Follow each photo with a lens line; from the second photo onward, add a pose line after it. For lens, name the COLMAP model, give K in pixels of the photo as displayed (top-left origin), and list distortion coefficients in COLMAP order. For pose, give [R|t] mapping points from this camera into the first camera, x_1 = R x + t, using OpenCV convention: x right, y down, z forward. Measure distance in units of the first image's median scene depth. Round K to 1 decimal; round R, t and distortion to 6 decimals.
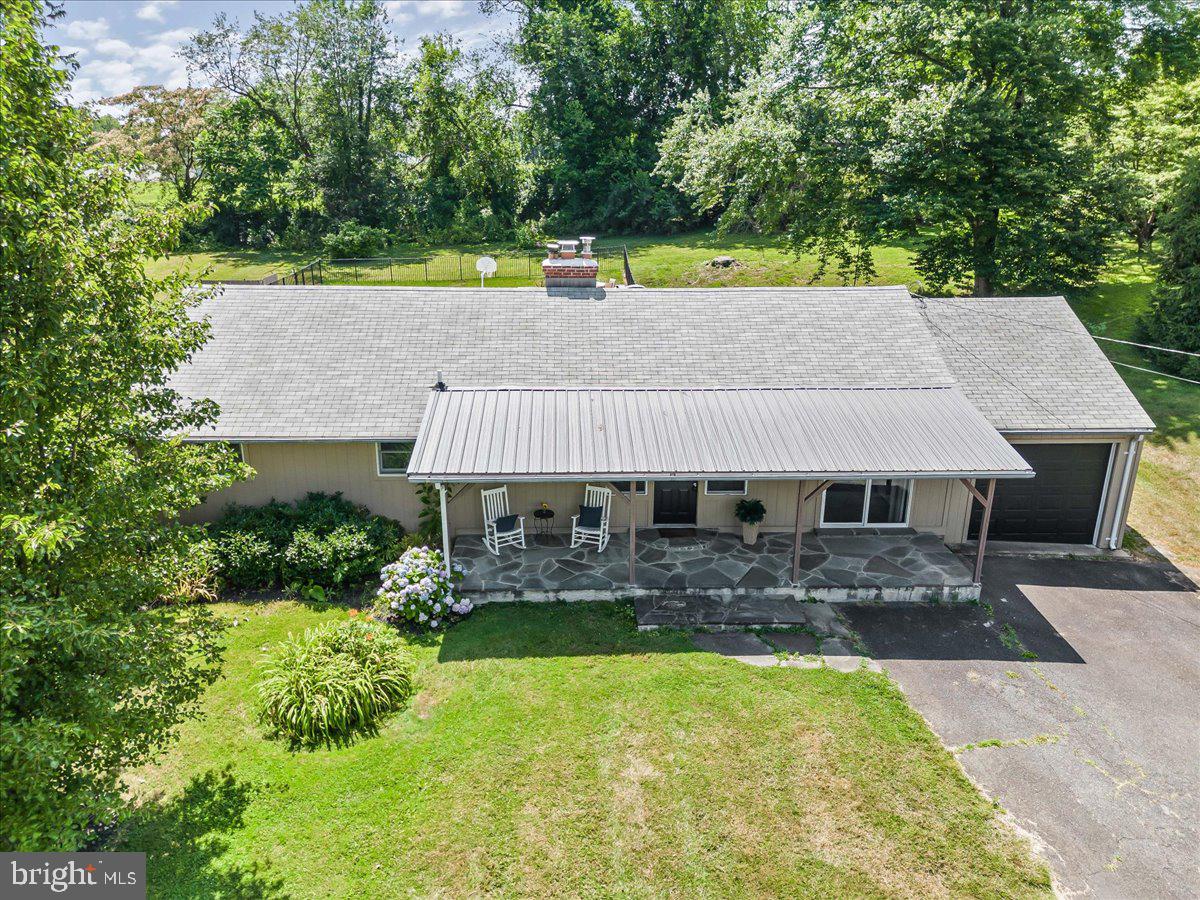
lens RADIAL K [[853.7, 0, 592.3], [0, 853.7, 448.1], [0, 0, 1]] dist [0.074401, -0.068270]
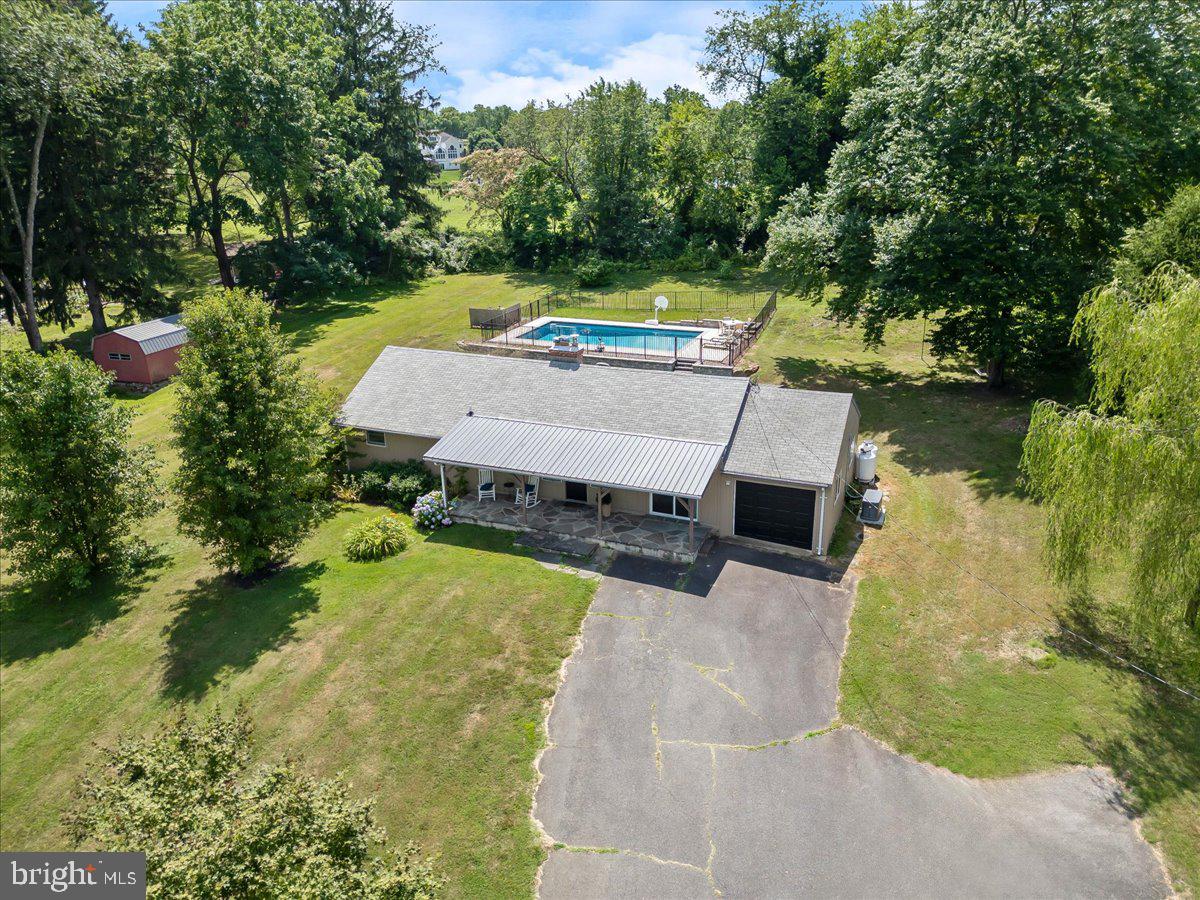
lens RADIAL K [[853.7, 0, 592.3], [0, 853.7, 448.1], [0, 0, 1]] dist [0.074401, -0.068270]
pose [[0.909452, 0.123707, -0.396980, 0.958260], [-0.108964, 0.992259, 0.059579, -0.155184], [0.401277, -0.010928, 0.915892, -0.767148]]
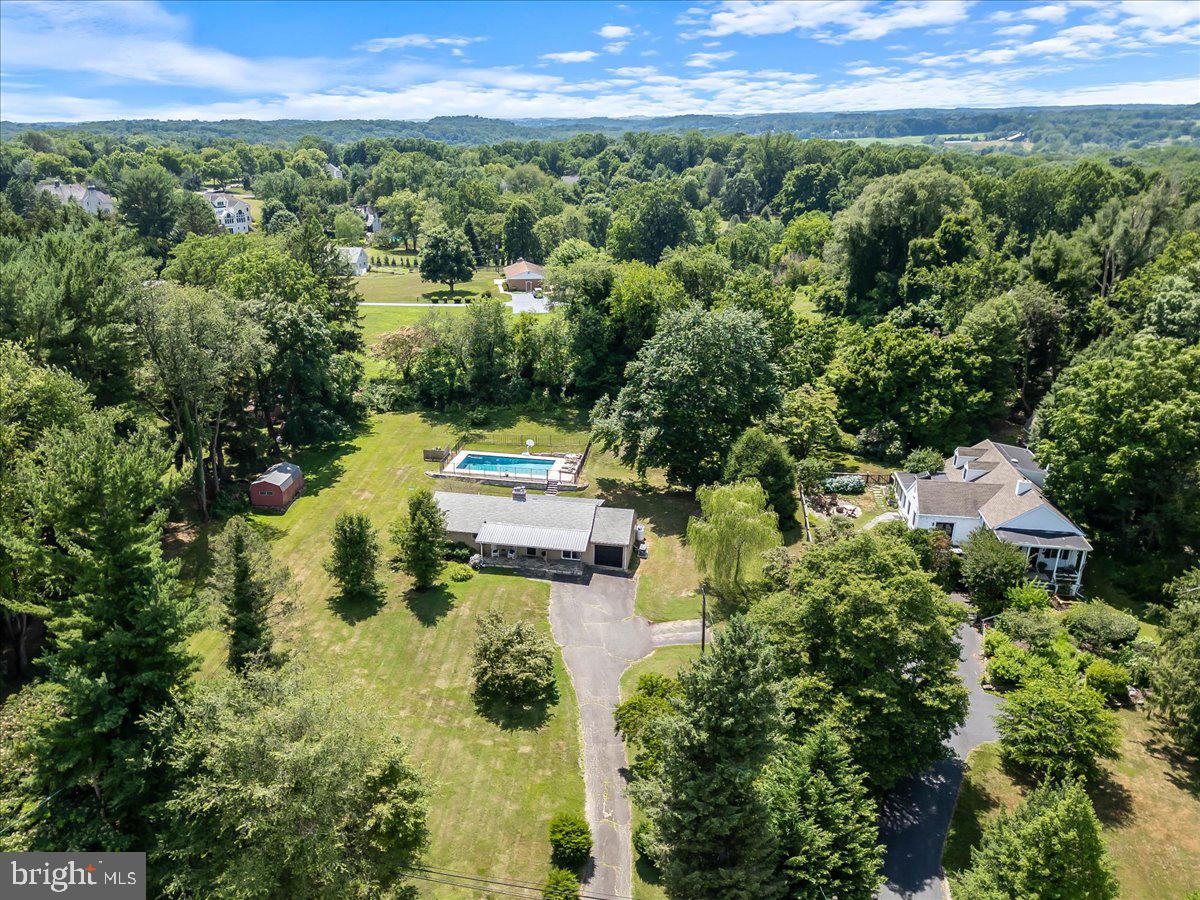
lens RADIAL K [[936.0, 0, 502.4], [0, 936.0, 517.3], [0, 0, 1]] dist [0.111316, -0.163573]
pose [[0.964487, 0.089555, -0.248485, 1.363243], [-0.073479, 0.994603, 0.073252, -0.546298], [0.253704, -0.052392, 0.965862, -4.540312]]
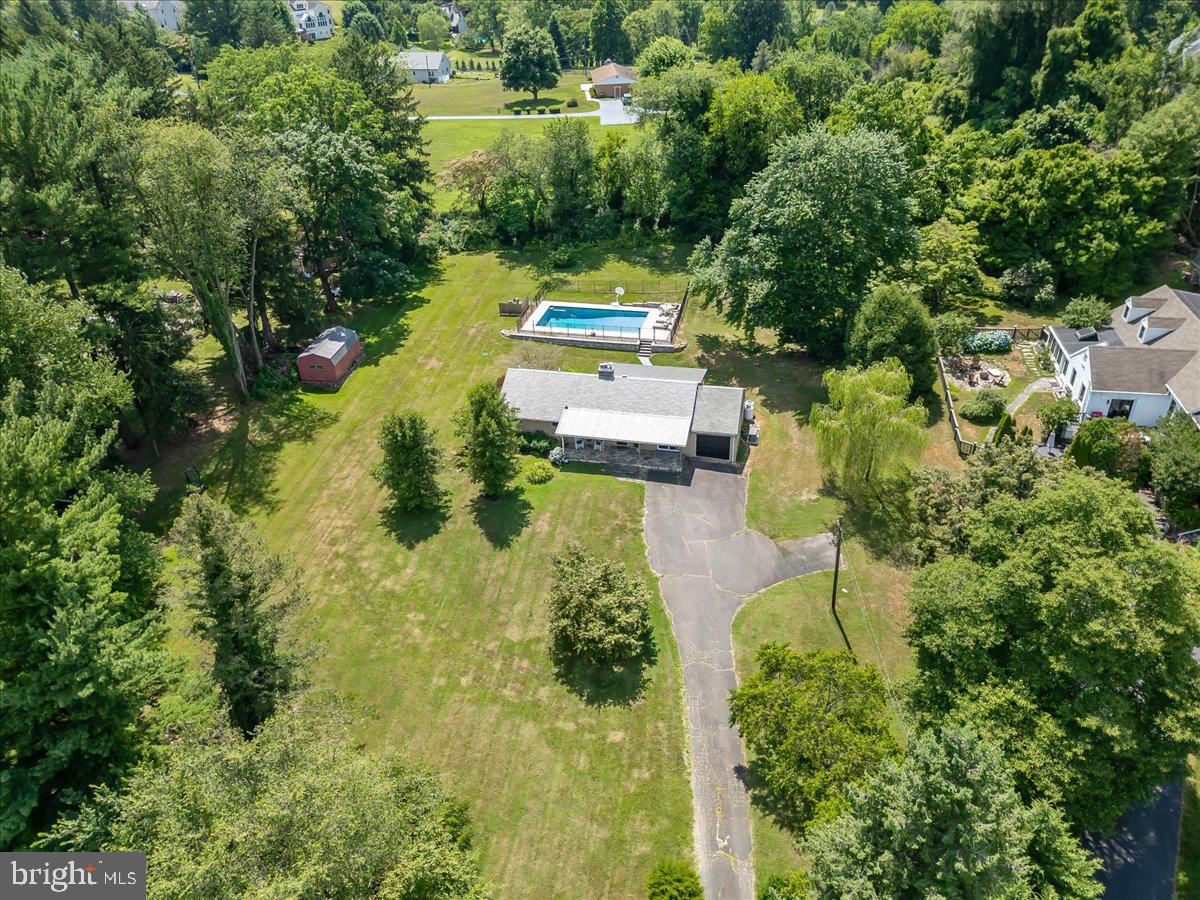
lens RADIAL K [[853.7, 0, 592.3], [0, 853.7, 448.1], [0, 0, 1]] dist [0.074401, -0.068270]
pose [[0.964055, 0.104866, -0.244134, 1.063277], [-0.046901, 0.971556, 0.232121, -0.924542], [0.261532, -0.212327, 0.941551, -3.172310]]
